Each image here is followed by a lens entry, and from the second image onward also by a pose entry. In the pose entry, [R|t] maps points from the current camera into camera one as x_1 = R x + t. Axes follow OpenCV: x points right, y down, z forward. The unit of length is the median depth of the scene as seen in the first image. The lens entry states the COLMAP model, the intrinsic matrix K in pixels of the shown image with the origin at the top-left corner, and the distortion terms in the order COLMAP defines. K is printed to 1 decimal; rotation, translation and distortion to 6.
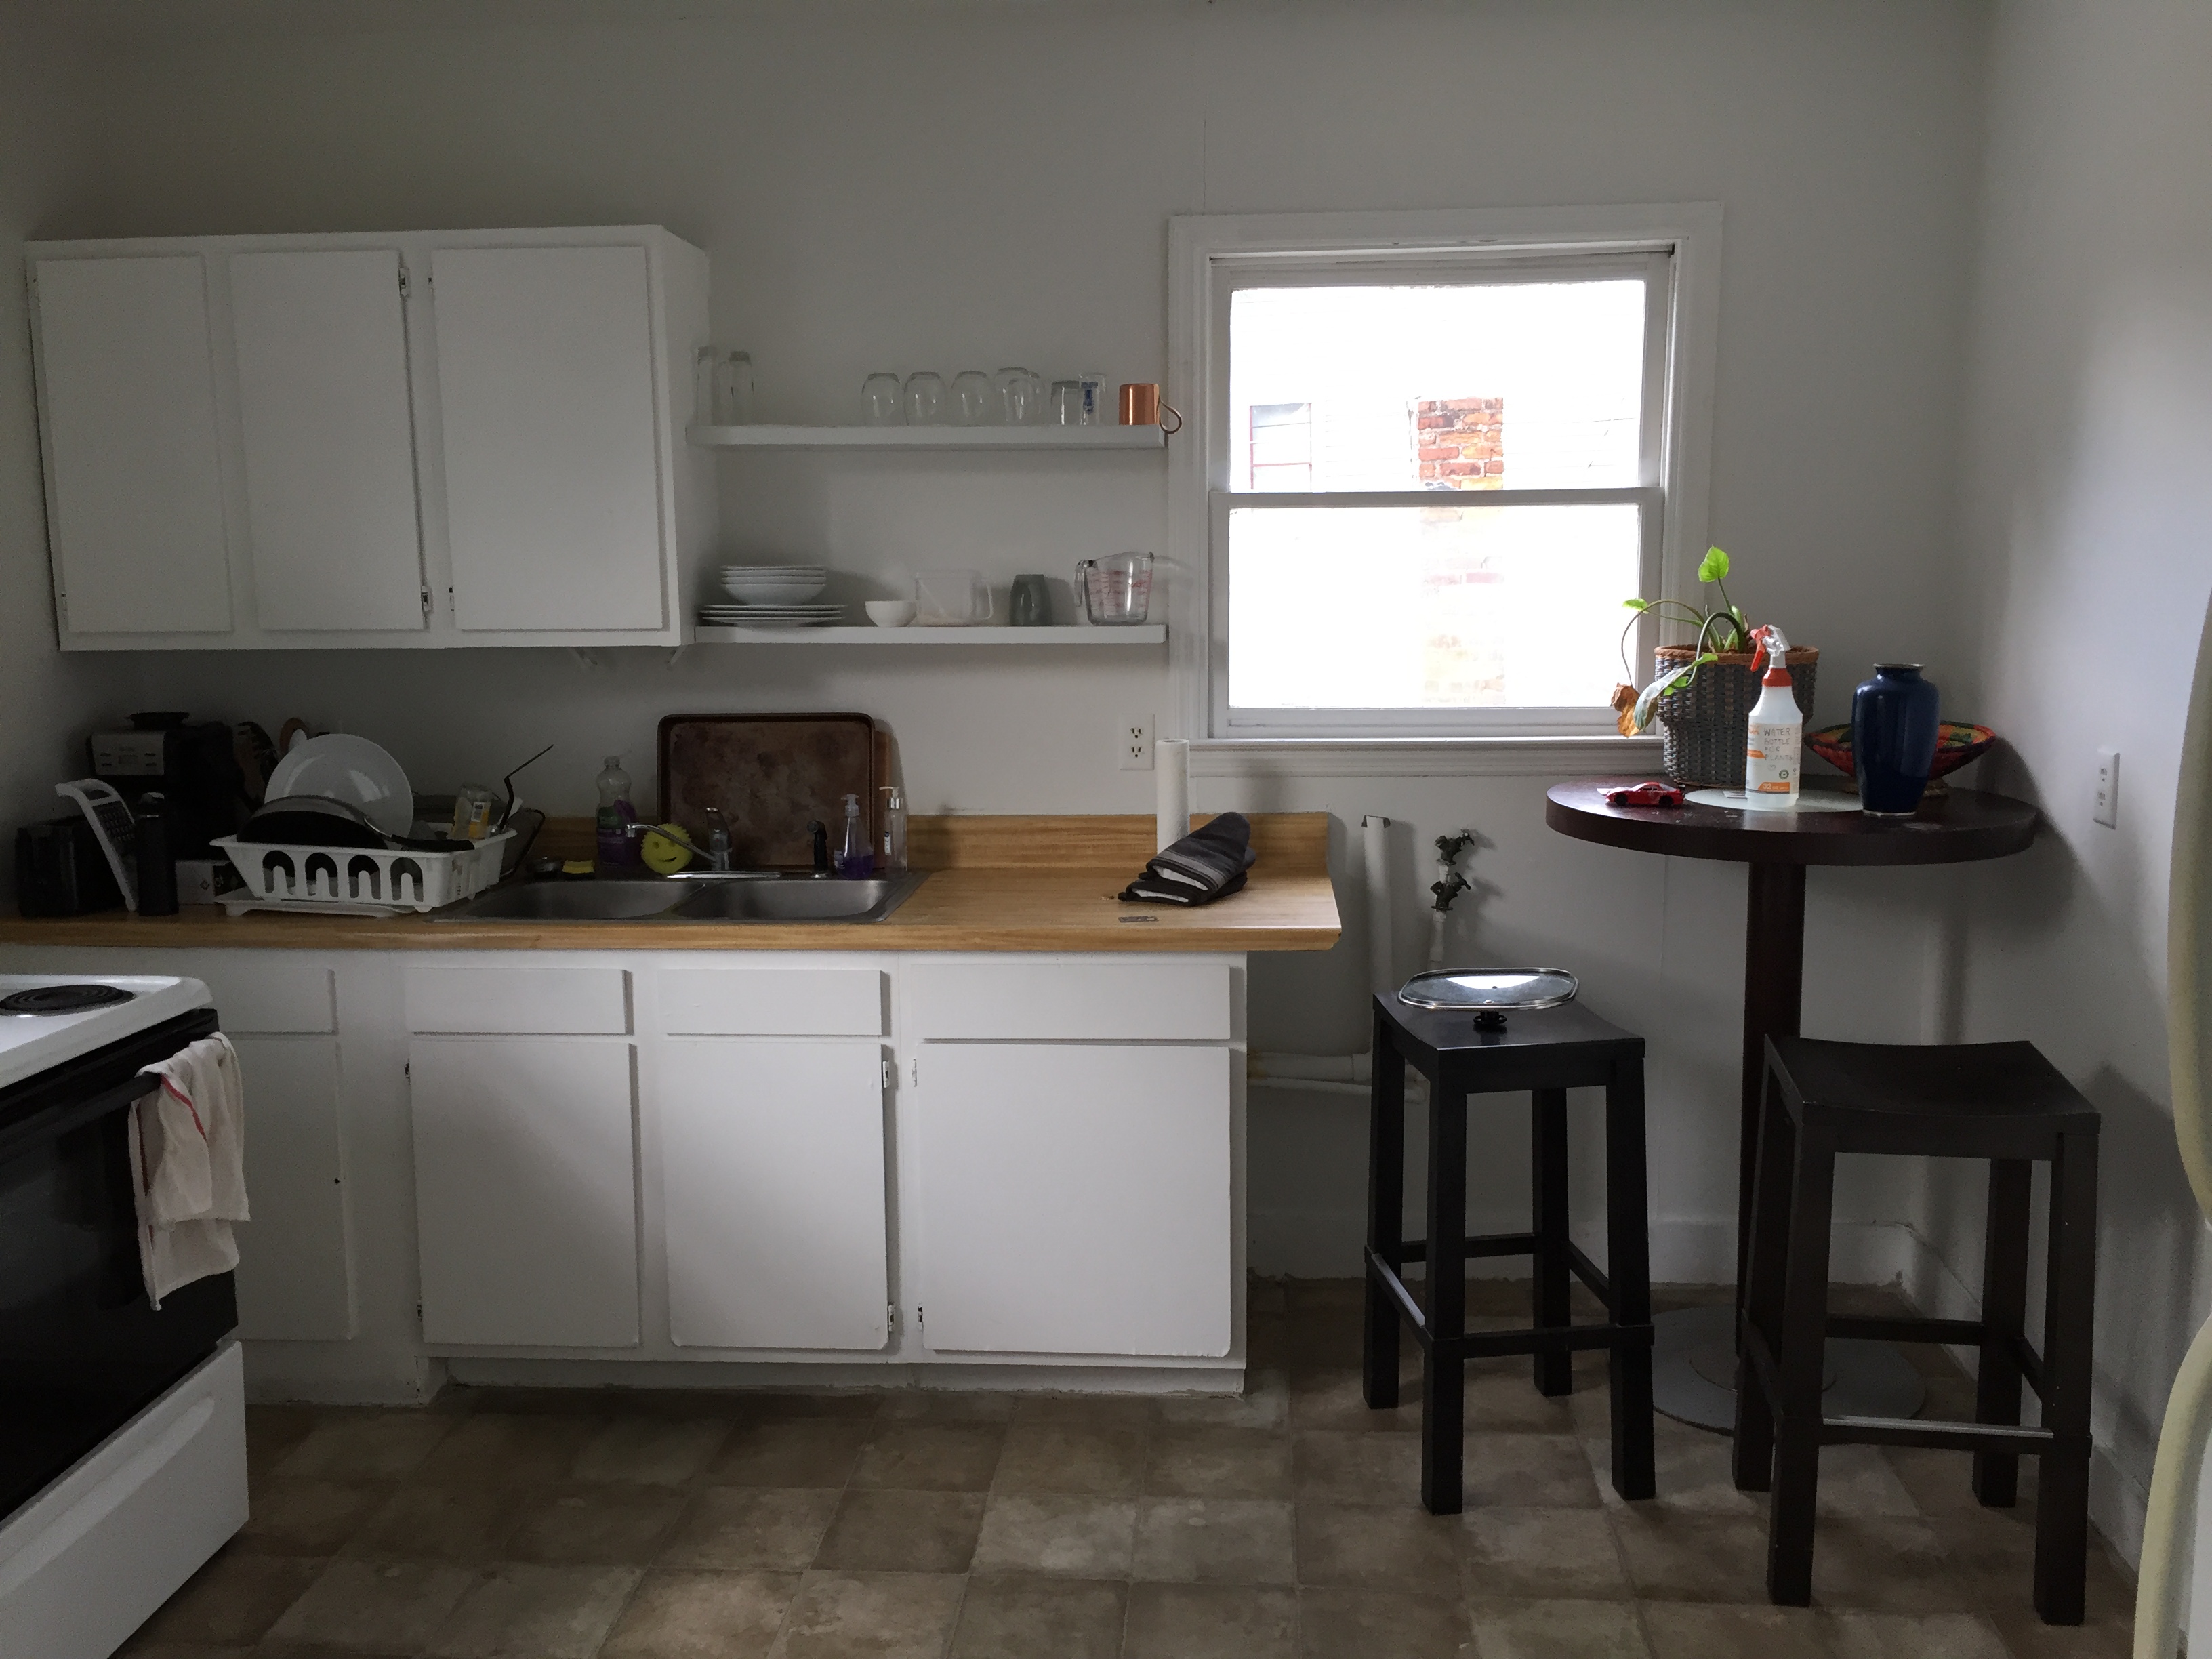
lens RADIAL K [[1907.5, 0, 1142.9], [0, 1907.5, 843.1], [0, 0, 1]] dist [0.036804, -0.011651]
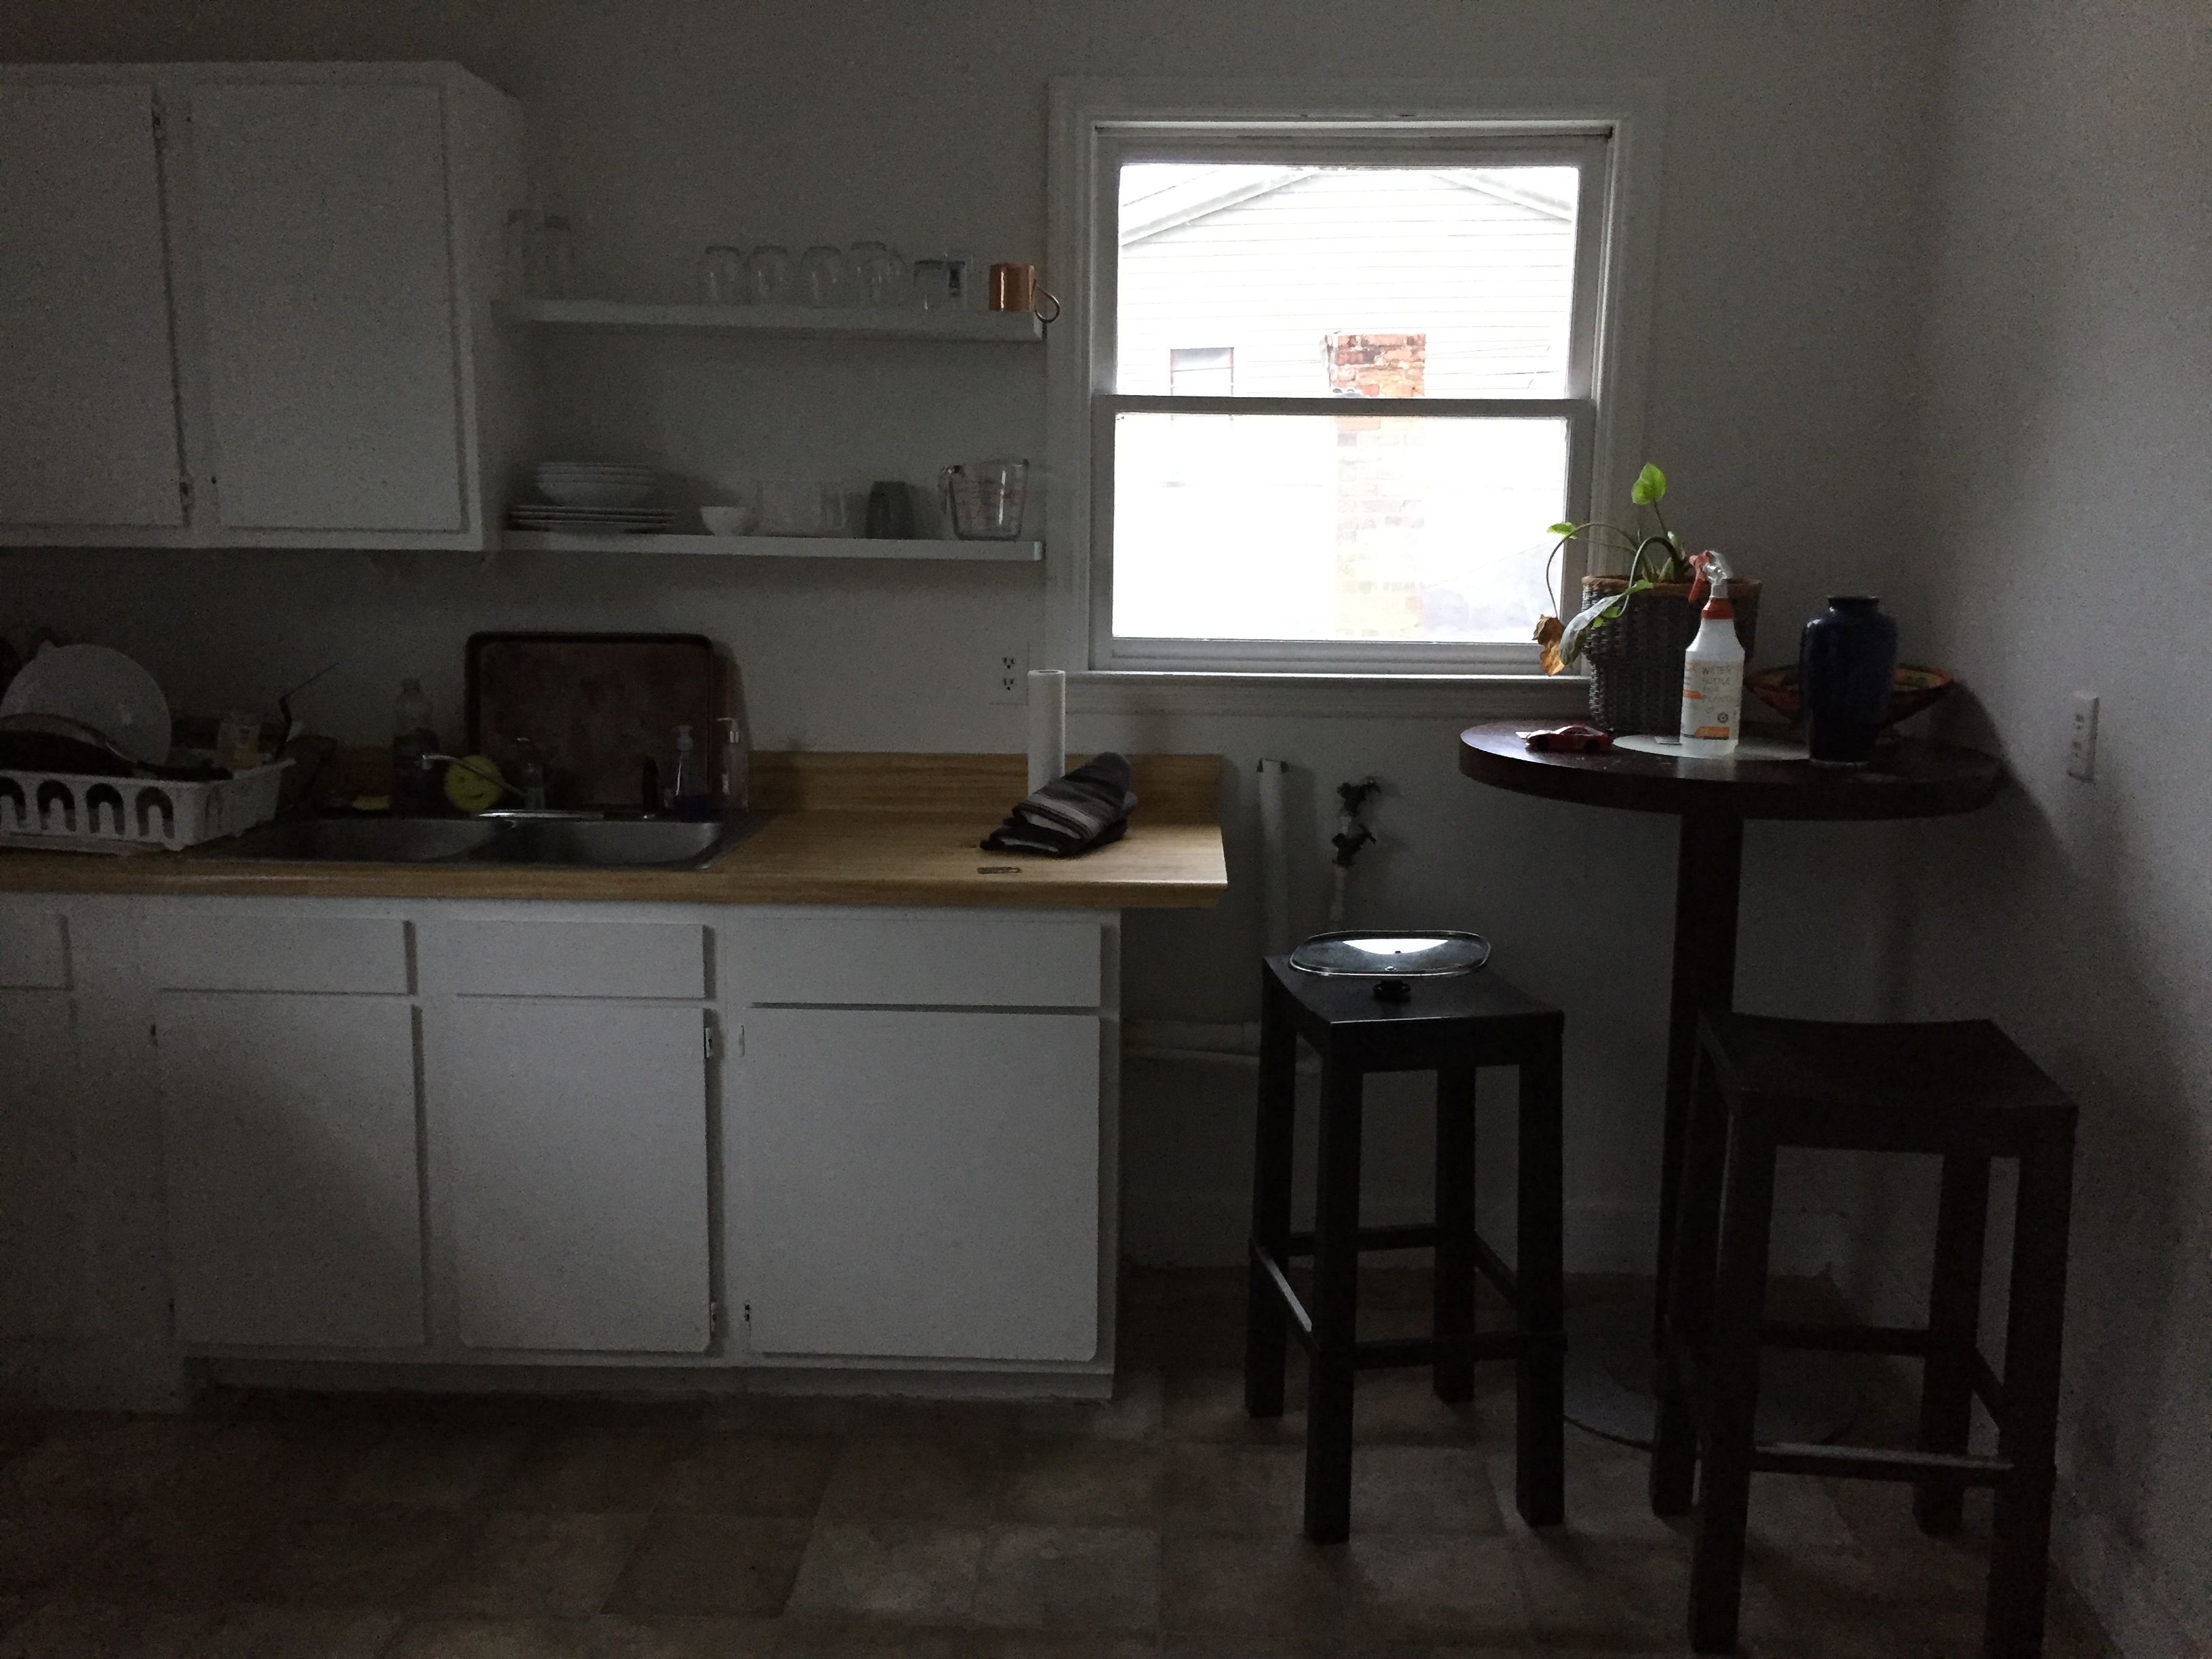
lens RADIAL K [[1907.5, 0, 1142.9], [0, 1907.5, 843.1], [0, 0, 1]] dist [0.036804, -0.011651]
pose [[0.998998, 0.014157, 0.042464, 0.024683], [-0.015185, 0.999597, 0.023986, 0.004811], [-0.042108, -0.024606, 0.998810, 0.107188]]
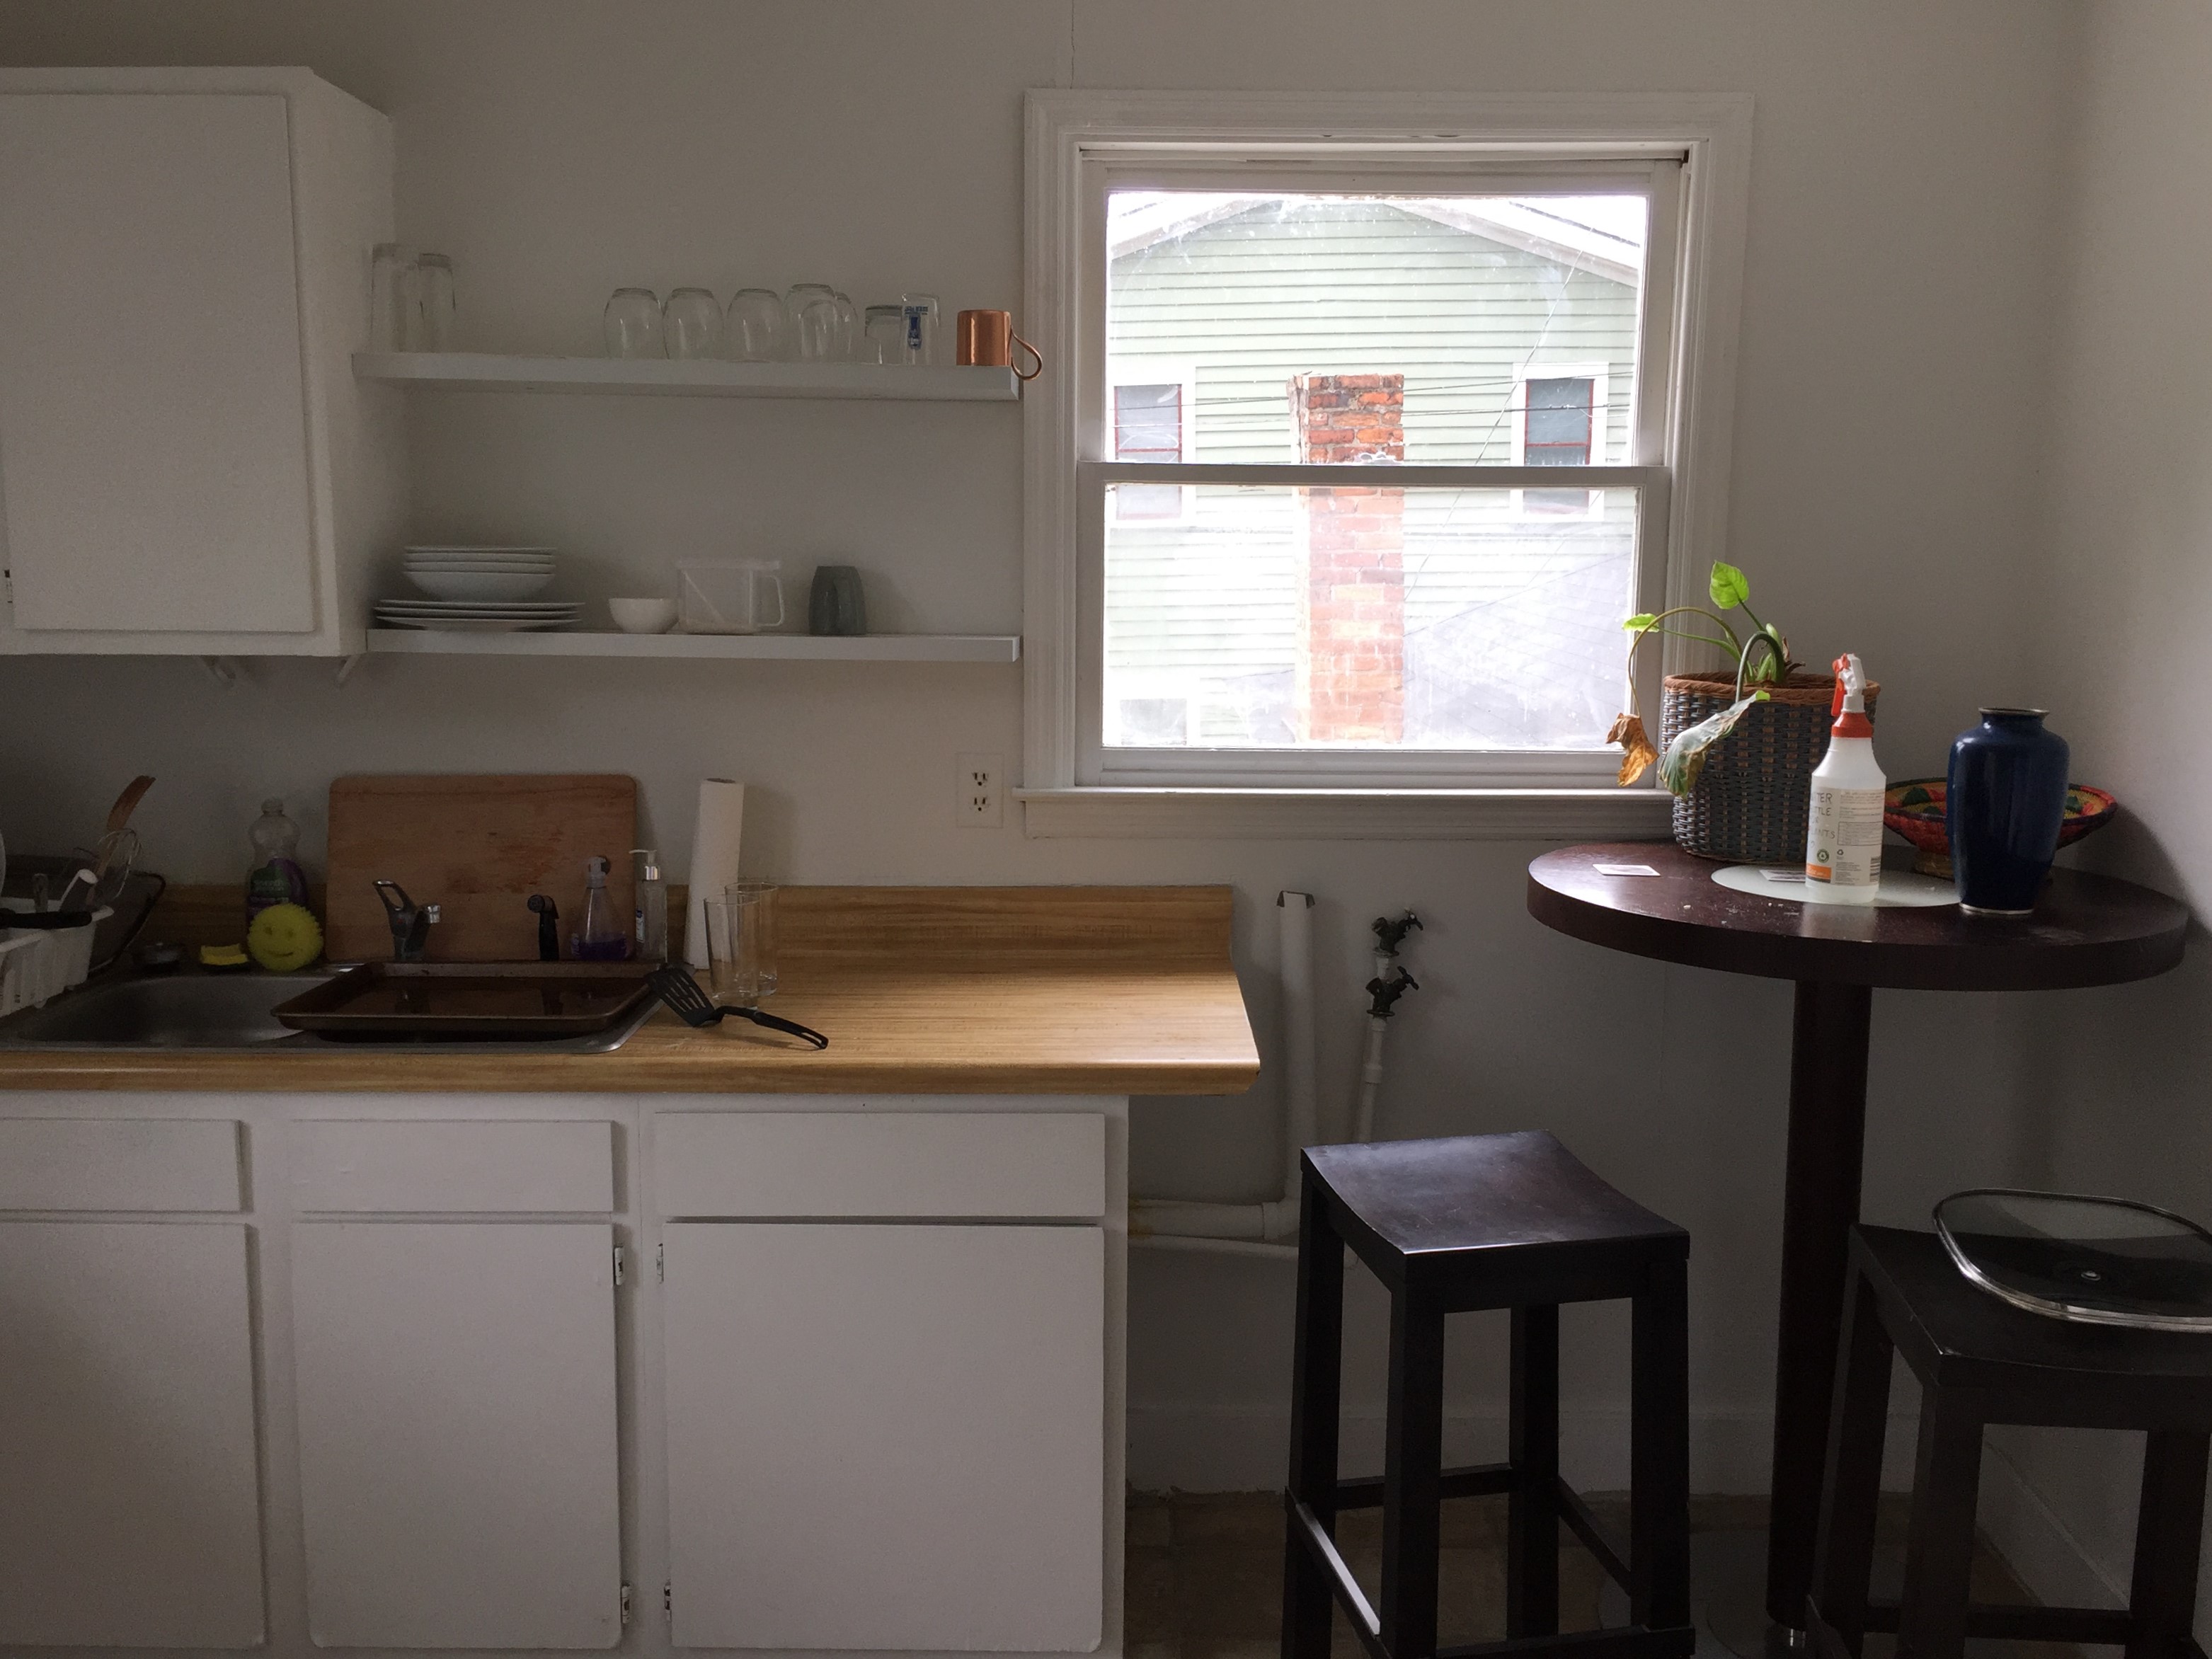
lens RADIAL K [[1980.2, 0, 1148.2], [0, 1980.2, 835.3], [0, 0, 1]] dist [0.057286, -0.074100]
pose [[0.997173, 0.006428, 0.074865, 0.004897], [-0.006047, 0.999968, -0.005314, -0.034093], [-0.074897, 0.004846, 0.997179, 0.230856]]
